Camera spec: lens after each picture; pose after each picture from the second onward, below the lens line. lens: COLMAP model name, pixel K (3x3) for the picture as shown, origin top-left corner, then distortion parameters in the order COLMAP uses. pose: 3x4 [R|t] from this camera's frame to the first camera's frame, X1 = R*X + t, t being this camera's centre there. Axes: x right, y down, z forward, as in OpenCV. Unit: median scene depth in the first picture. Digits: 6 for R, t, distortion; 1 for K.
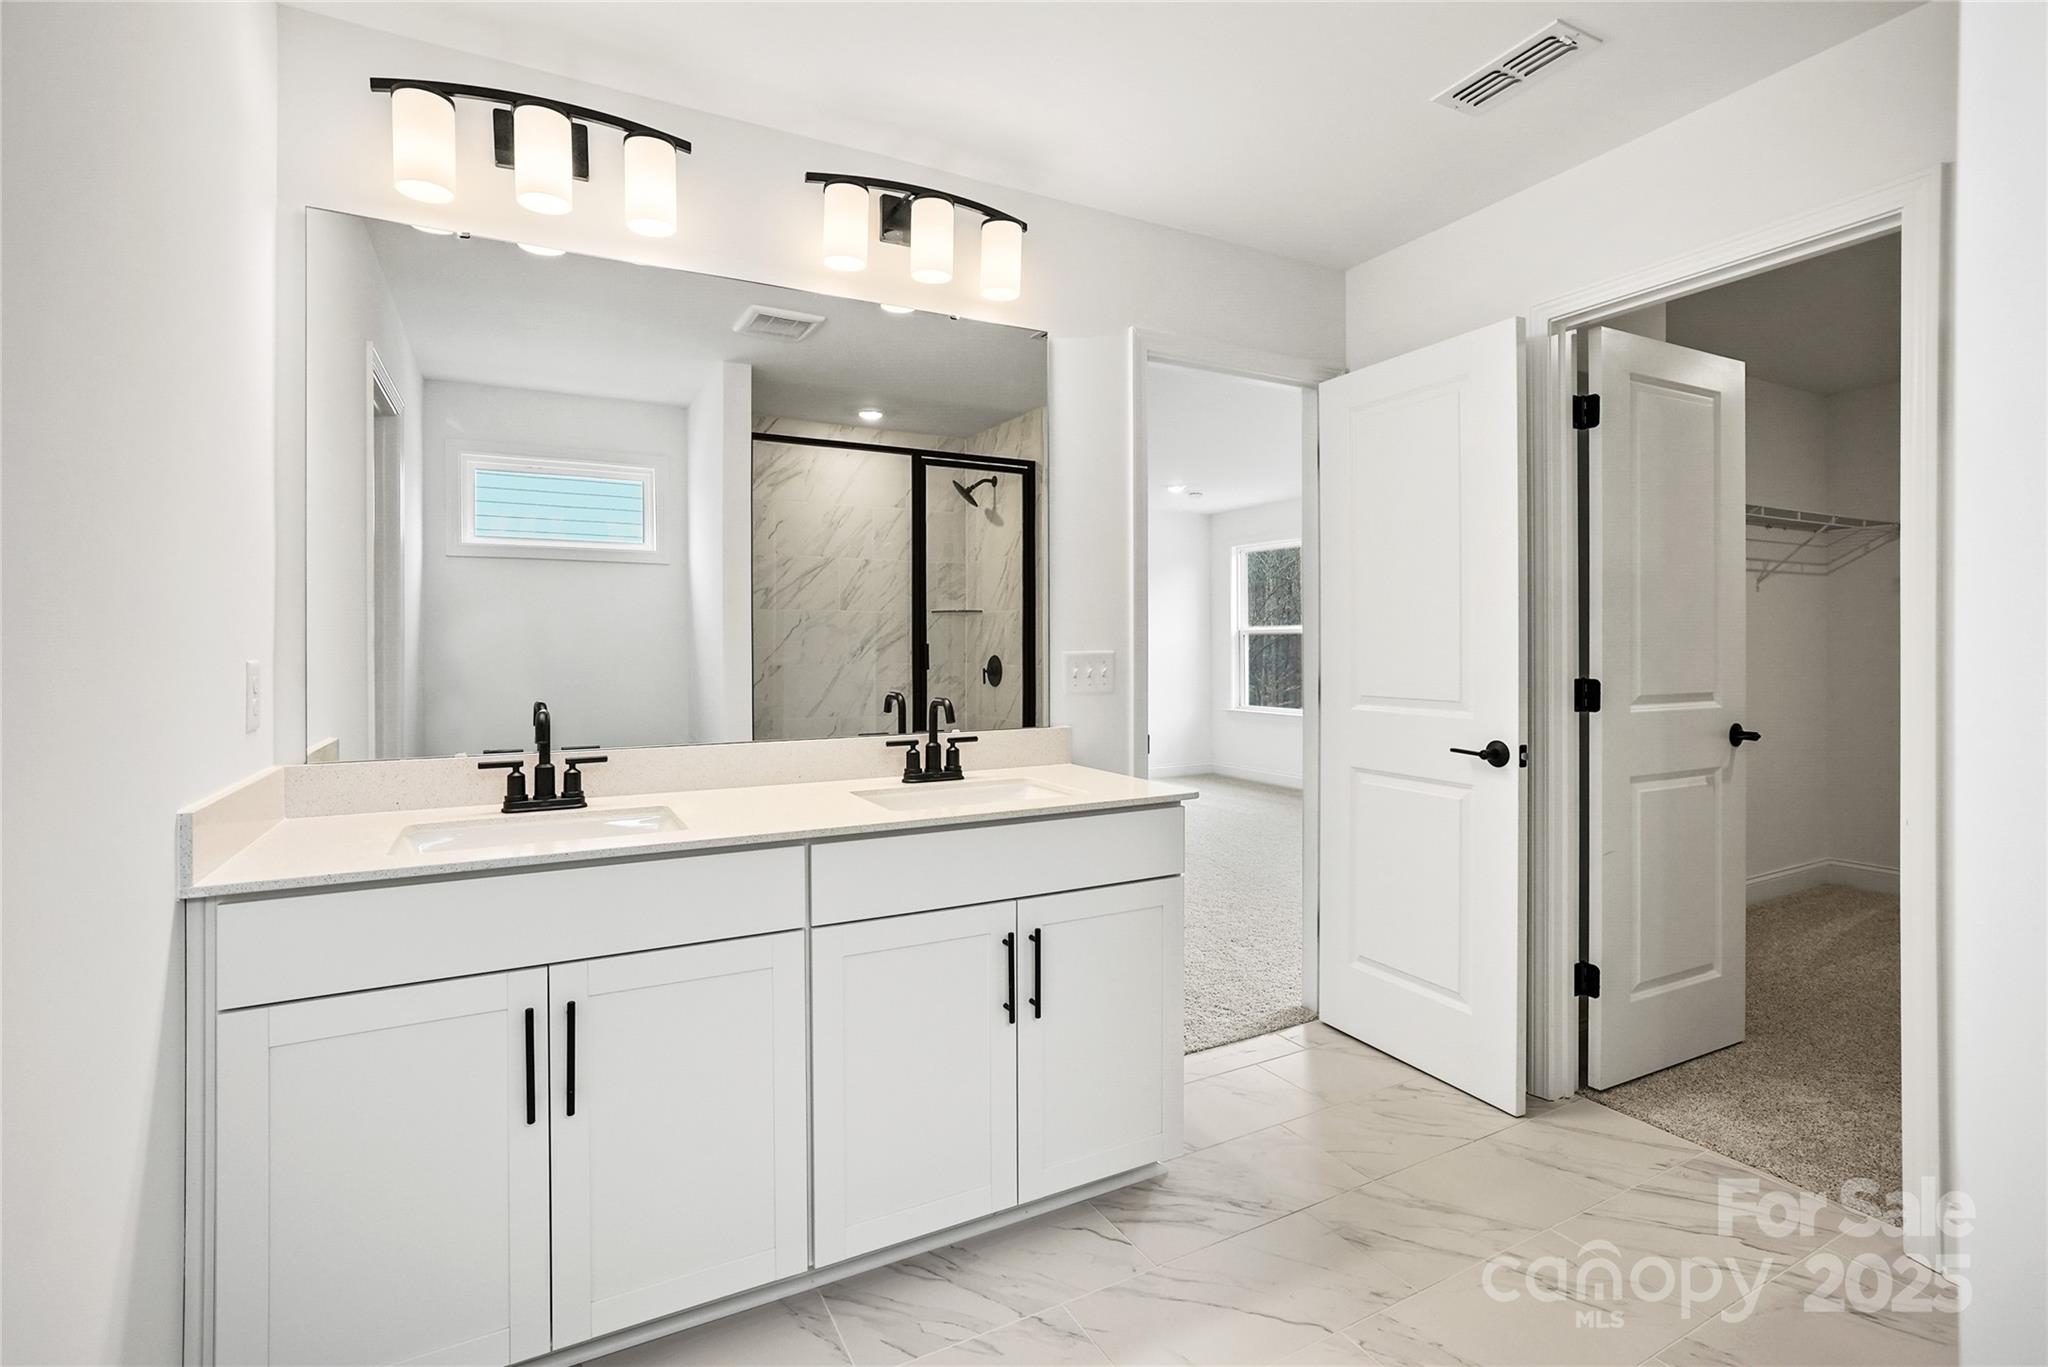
lens RADIAL K [[947.5, 0, 1036.0], [0, 947.5, 648.3], [0, 0, 1]] dist [-0.027647, 0.013892]
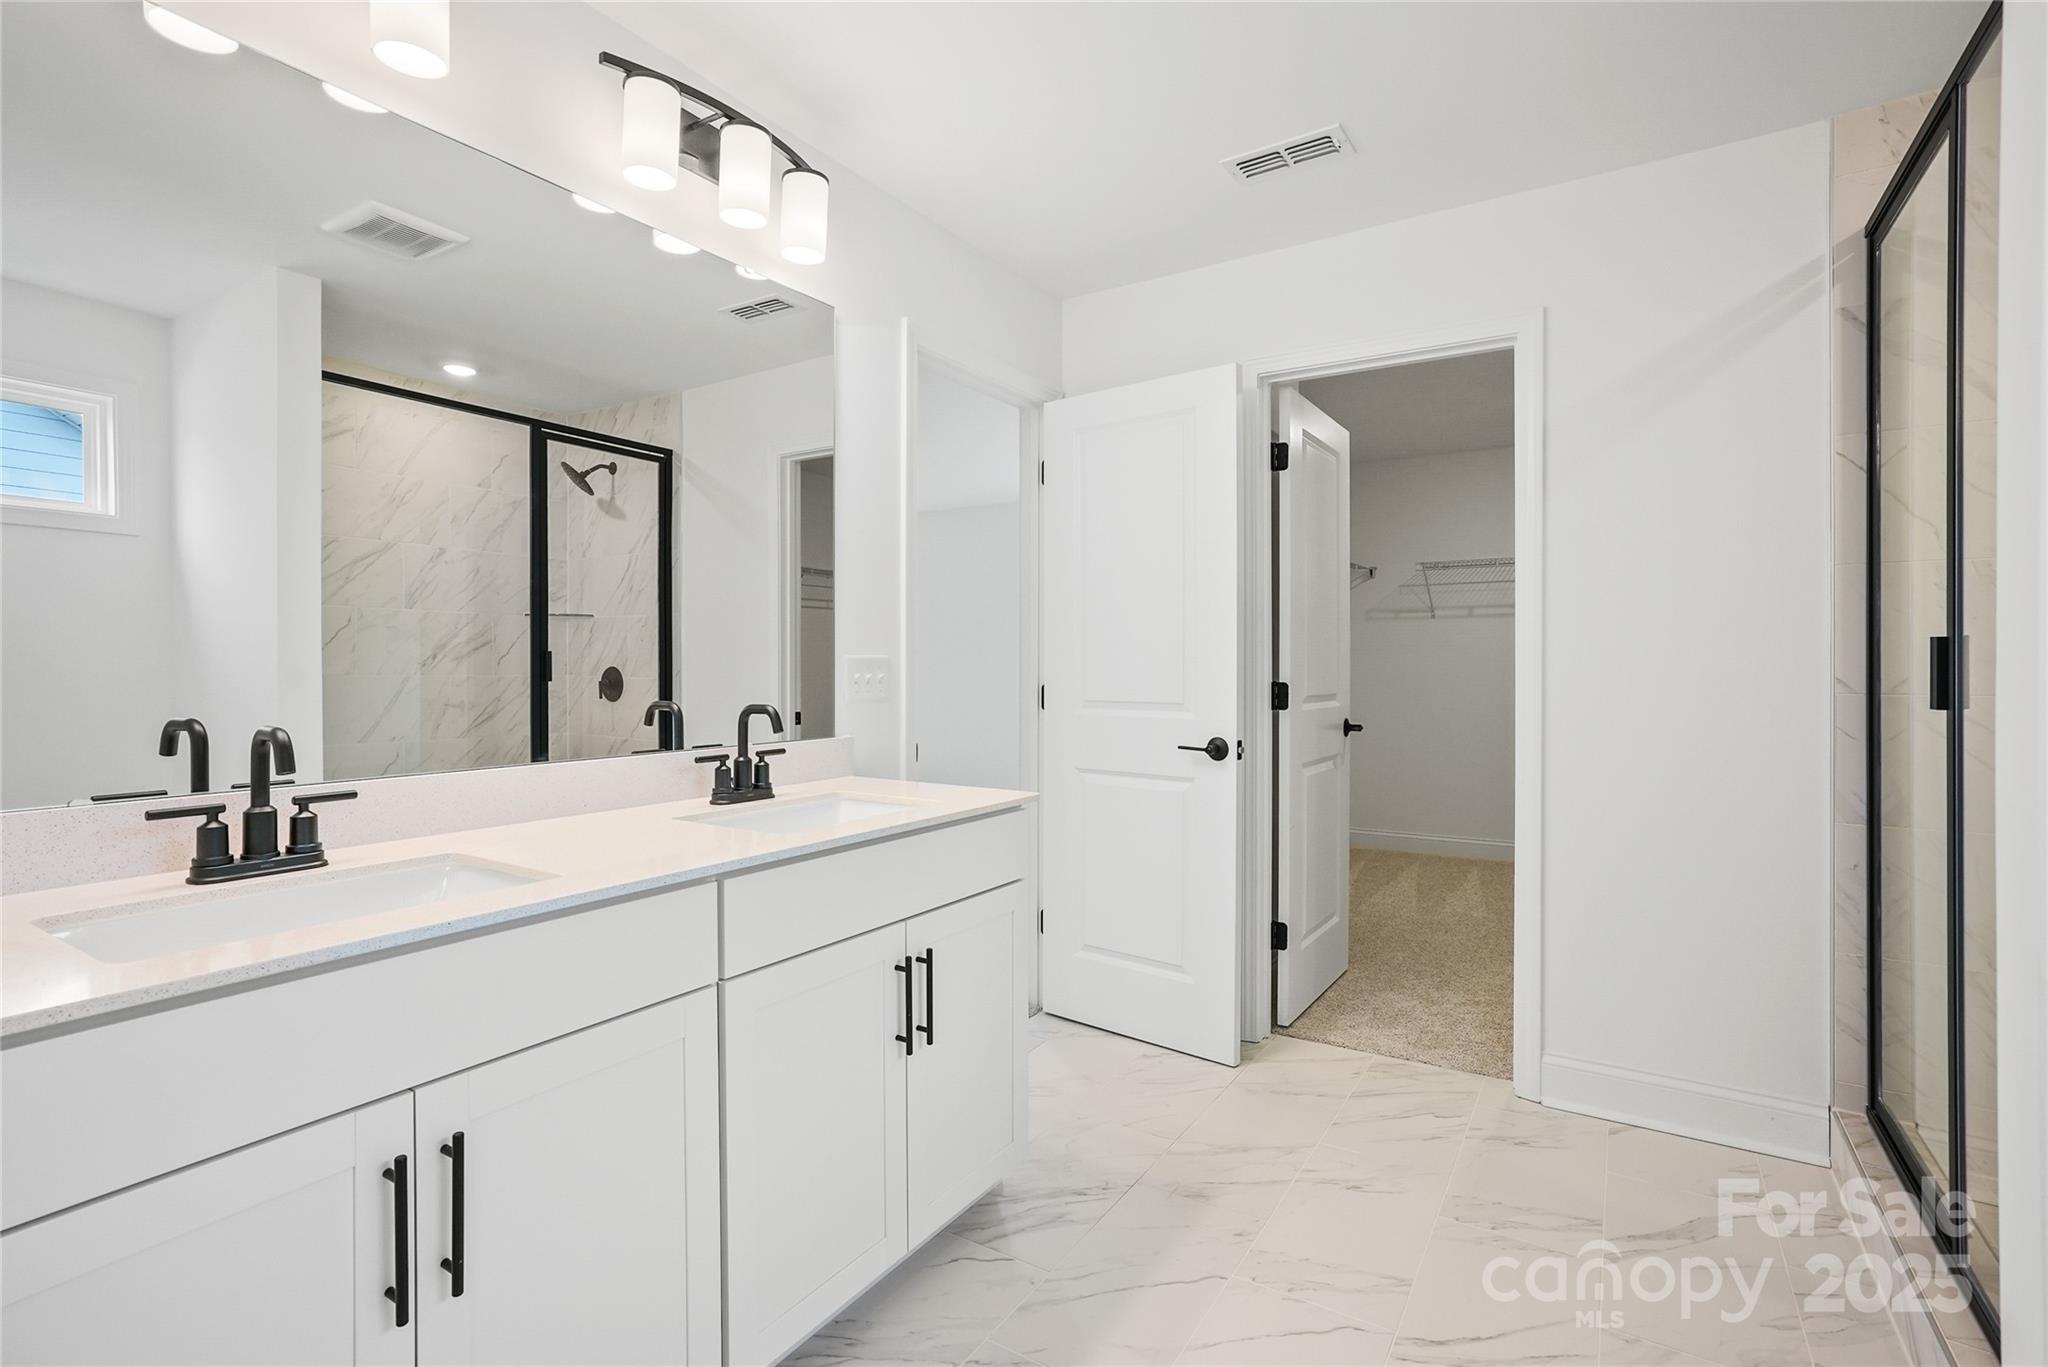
lens RADIAL K [[947.5, 0, 1033.9], [0, 947.5, 670.6], [0, 0, 1]] dist [-0.027647, 0.013892]
pose [[0.875071, 0.002040, 0.483990, -0.263920], [-0.003934, 0.999988, 0.002897, 0.015282], [-0.483978, -0.004439, 0.875069, 0.103817]]
